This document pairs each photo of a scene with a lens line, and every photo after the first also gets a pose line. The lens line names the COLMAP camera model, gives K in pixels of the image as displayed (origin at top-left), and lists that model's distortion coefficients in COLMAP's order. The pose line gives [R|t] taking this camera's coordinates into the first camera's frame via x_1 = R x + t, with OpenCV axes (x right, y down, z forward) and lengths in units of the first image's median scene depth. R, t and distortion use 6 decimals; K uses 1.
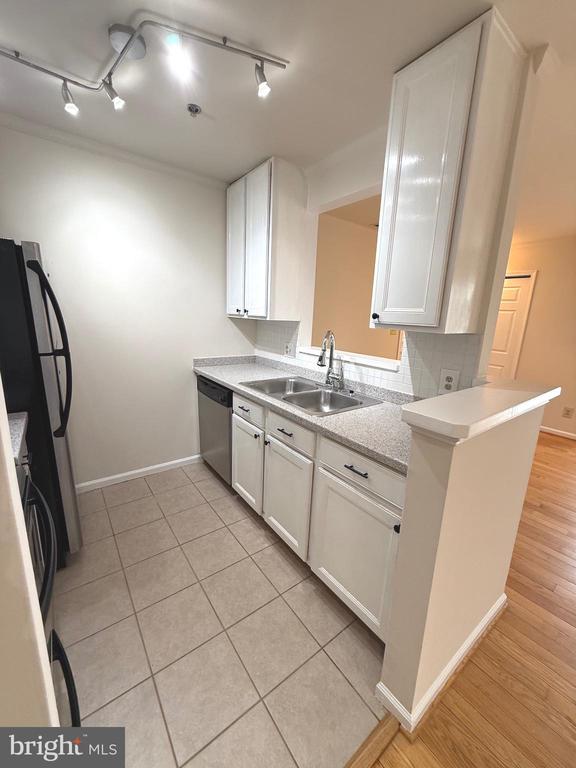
lens RADIAL K [[303.9, 0, 288.4], [0, 303.9, 380.4], [0, 0, 1]] dist [-0.006717, 0.000143]
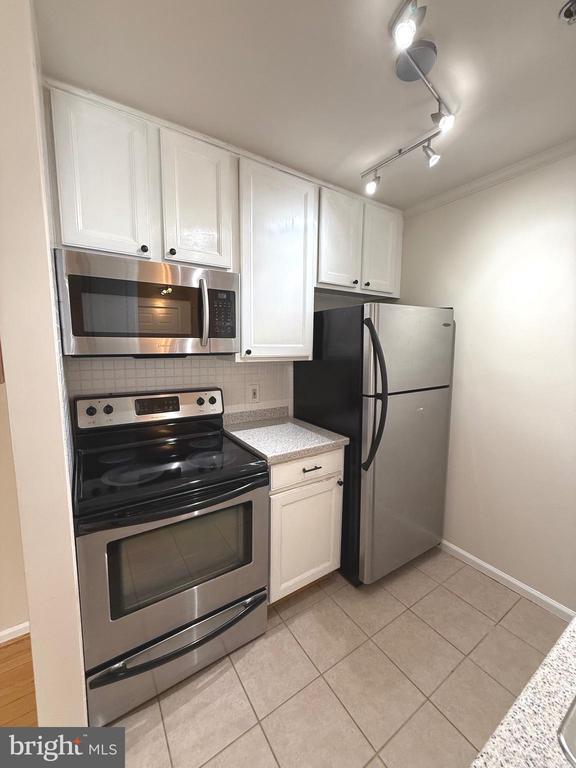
lens RADIAL K [[303.9, 0, 288.4], [0, 303.9, 380.4], [0, 0, 1]] dist [-0.006717, 0.000143]
pose [[-0.046226, 0.076858, -0.995970, 0.297213], [-0.240739, 0.966792, 0.085780, -0.137509], [0.969488, 0.243734, -0.026188, 0.586157]]
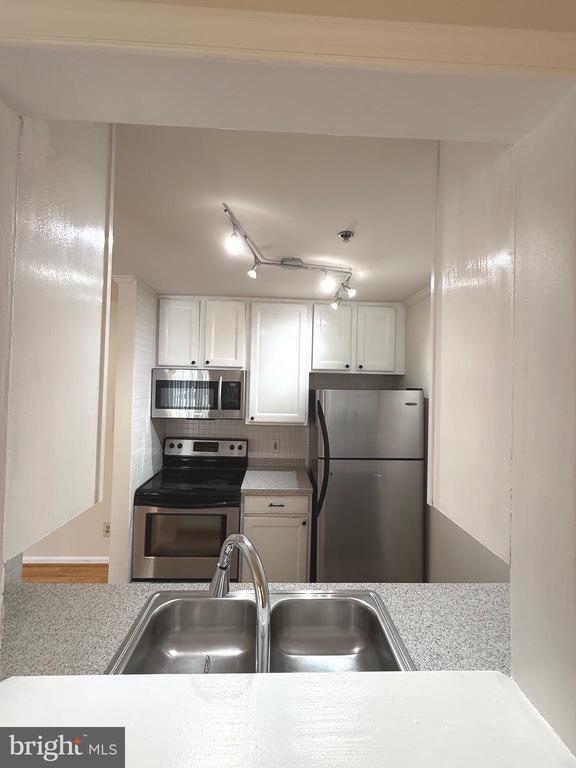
lens RADIAL K [[303.9, 0, 288.4], [0, 303.9, 380.4], [0, 0, 1]] dist [-0.006717, 0.000143]
pose [[-0.544717, -0.072280, -0.835499, 0.491713], [-0.241499, 0.967595, 0.073741, -0.440336], [0.803095, 0.241940, -0.544521, 1.315374]]
